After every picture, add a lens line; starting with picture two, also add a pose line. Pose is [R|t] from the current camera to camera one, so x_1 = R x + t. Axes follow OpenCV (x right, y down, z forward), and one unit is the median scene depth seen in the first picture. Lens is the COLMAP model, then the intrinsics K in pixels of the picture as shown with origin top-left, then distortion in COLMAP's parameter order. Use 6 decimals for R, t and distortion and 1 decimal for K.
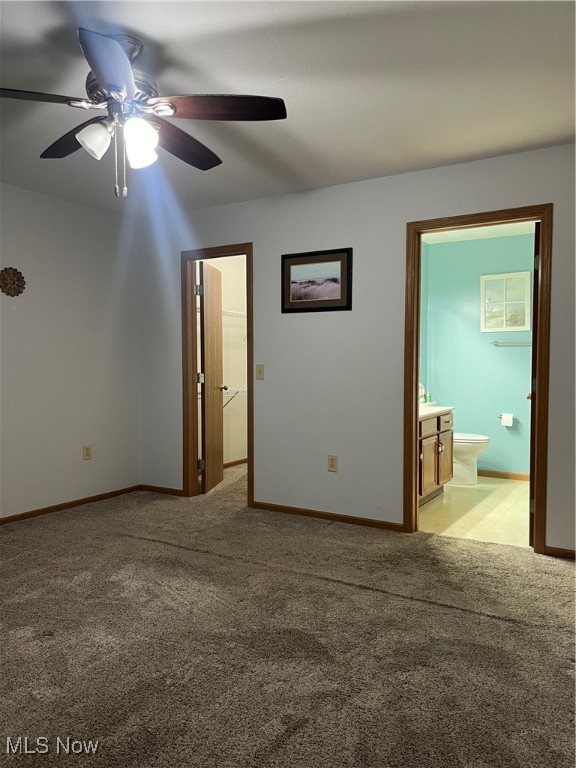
lens RADIAL K [[581.1, 0, 287.7], [0, 581.1, 384.9], [0, 0, 1]] dist [0.011602, -0.018706]
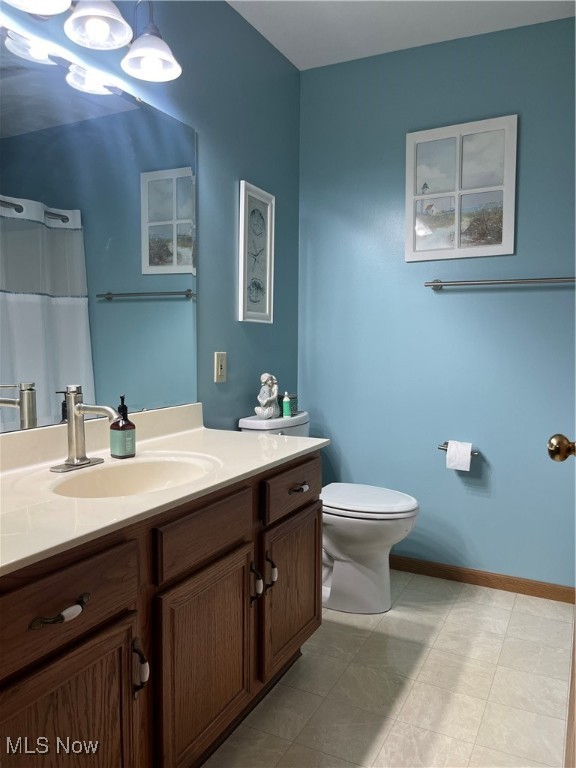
lens RADIAL K [[581.1, 0, 288.7], [0, 581.1, 383.8], [0, 0, 1]] dist [0.011602, -0.018706]
pose [[0.995842, 0.002554, 0.091061, 0.205097], [-0.005546, 0.999453, 0.032614, -0.008921], [-0.090928, -0.032983, 0.995311, 0.566659]]
